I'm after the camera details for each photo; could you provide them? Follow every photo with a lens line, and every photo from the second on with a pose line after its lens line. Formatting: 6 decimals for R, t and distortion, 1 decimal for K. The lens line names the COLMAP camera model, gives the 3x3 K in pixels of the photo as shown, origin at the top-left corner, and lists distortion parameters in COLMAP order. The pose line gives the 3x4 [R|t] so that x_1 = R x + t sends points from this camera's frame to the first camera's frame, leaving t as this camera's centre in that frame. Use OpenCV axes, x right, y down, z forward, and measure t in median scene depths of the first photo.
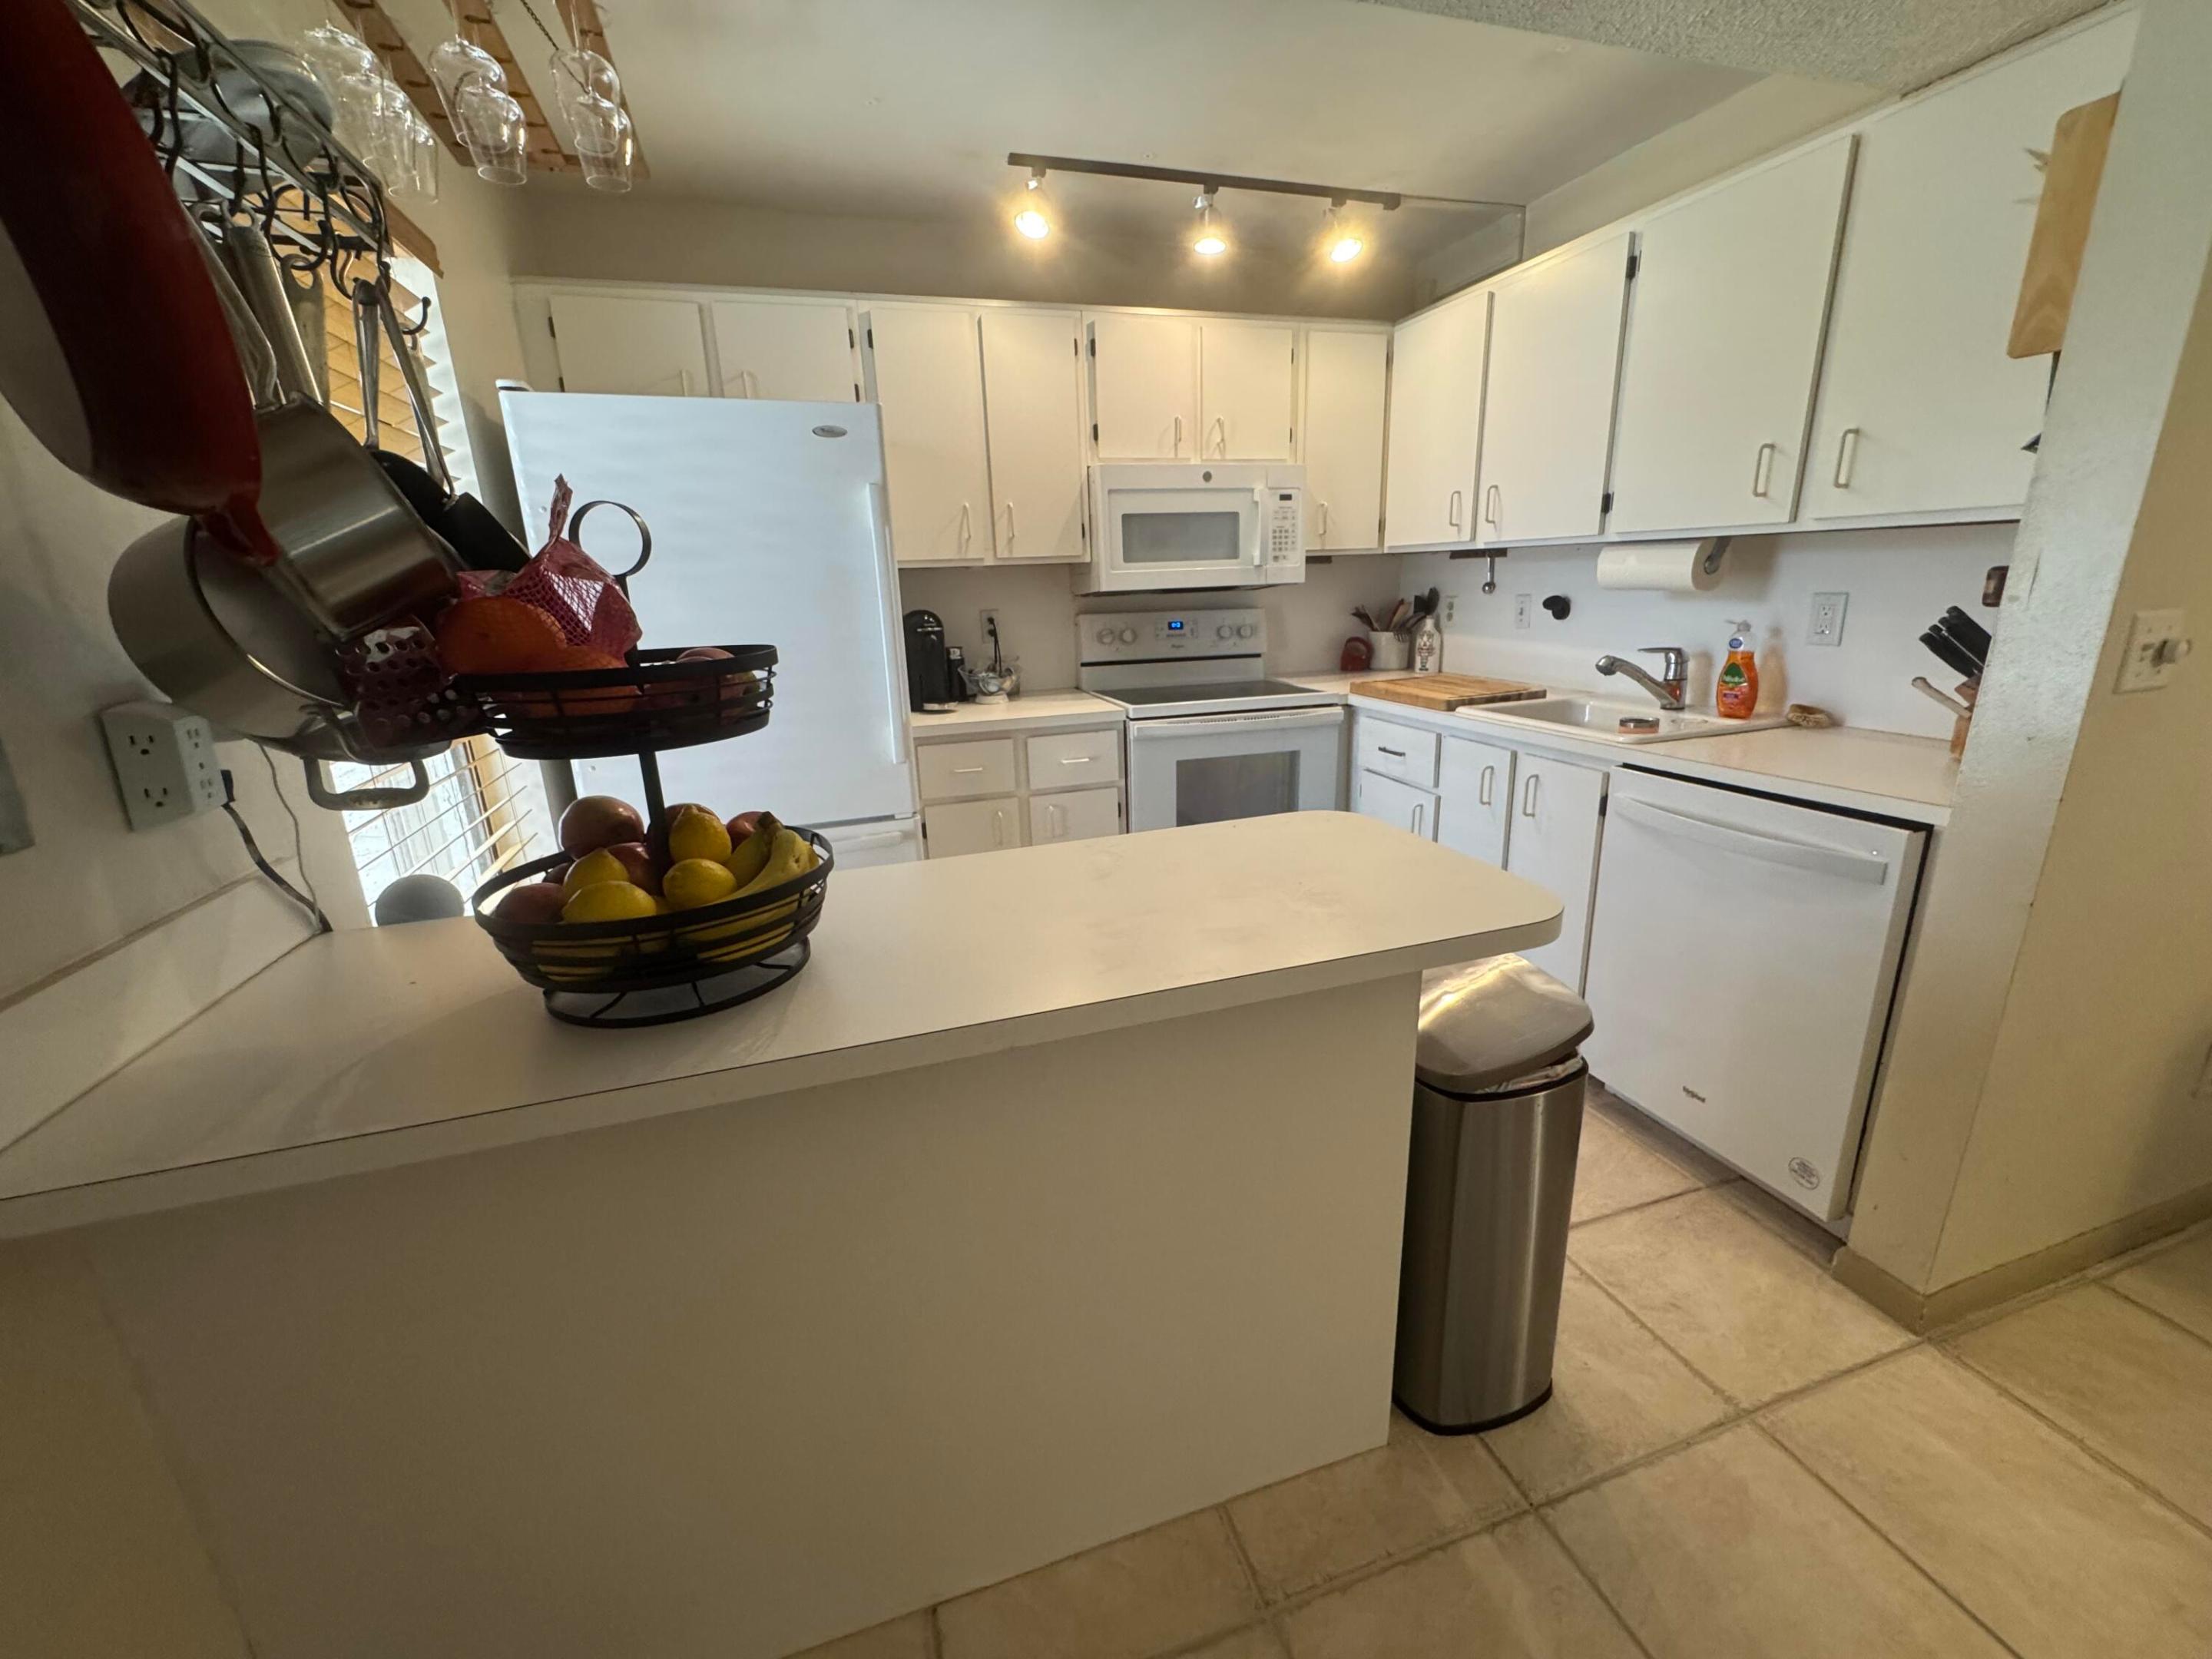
lens RADIAL K [[887.4, 0, 1106.0], [0, 887.4, 829.5], [0, 0, 1]] dist [-0.013569, -0.000051]
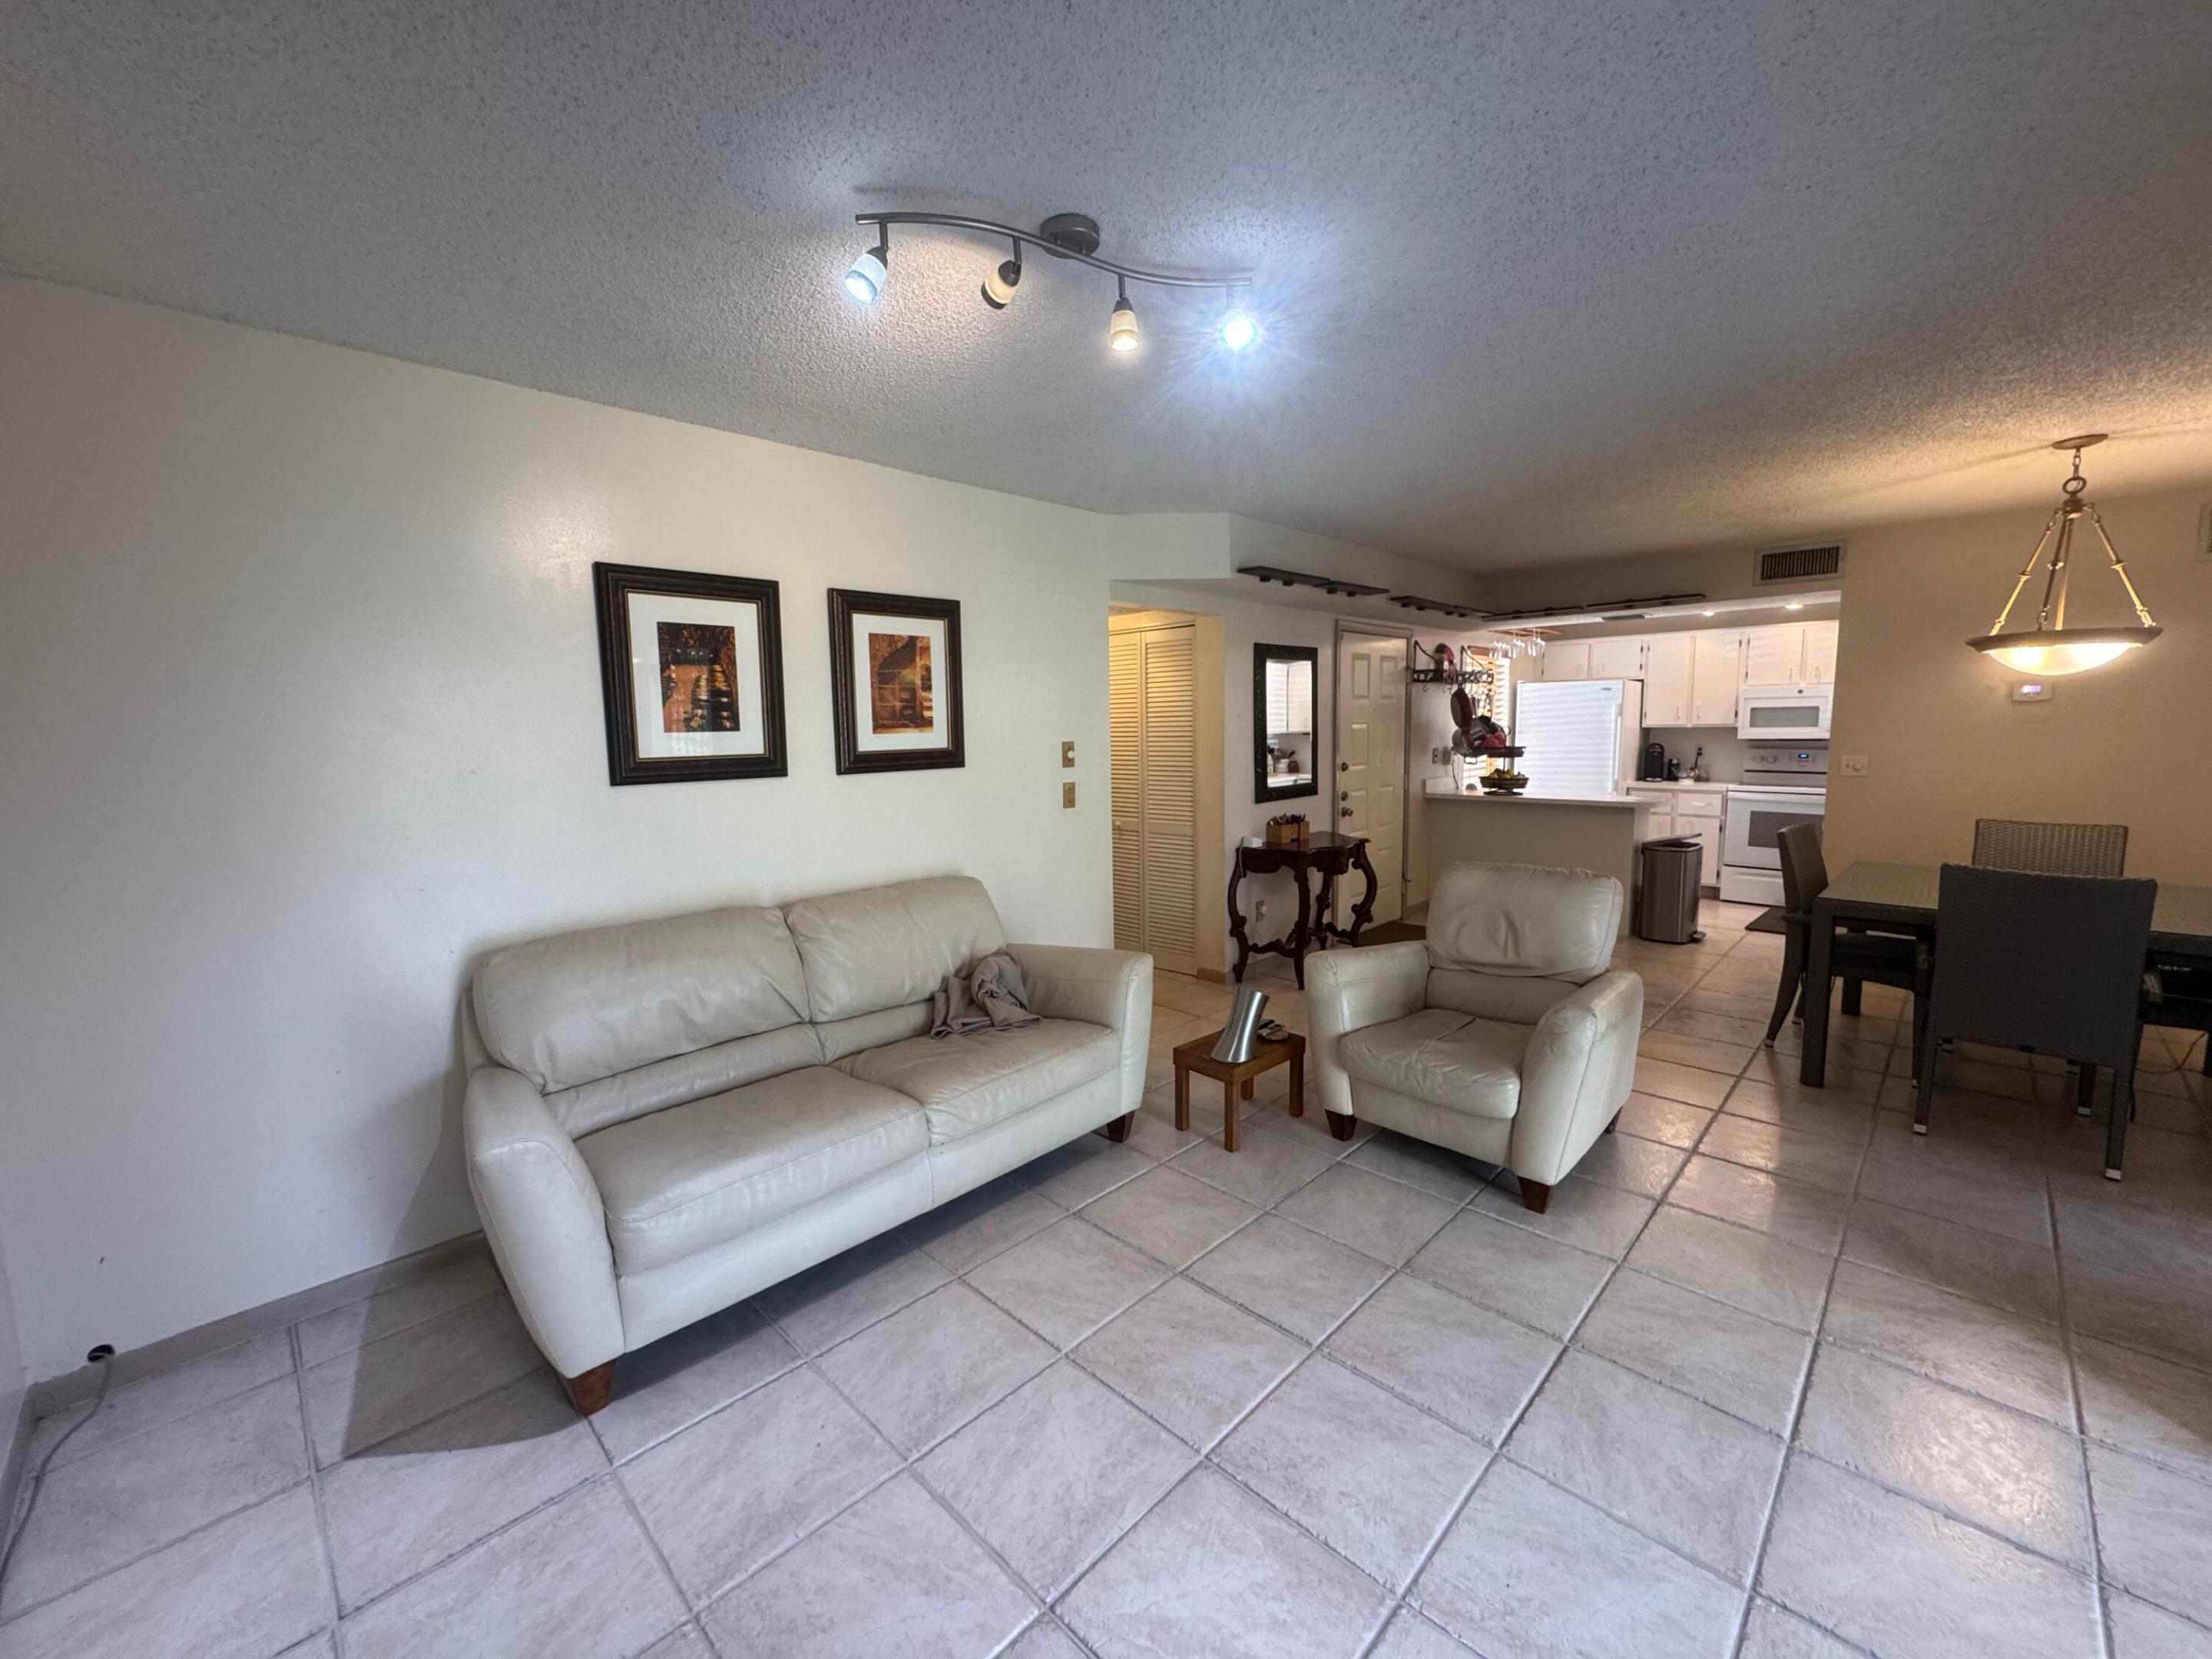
lens RADIAL K [[887.4, 0, 1106.0], [0, 887.4, 829.5], [0, 0, 1]] dist [-0.013569, -0.000051]
pose [[0.469244, 0.132380, -0.873090, 1.340345], [-0.244562, 0.969509, 0.015559, 0.356969], [0.848528, 0.206224, 0.487311, -1.594943]]
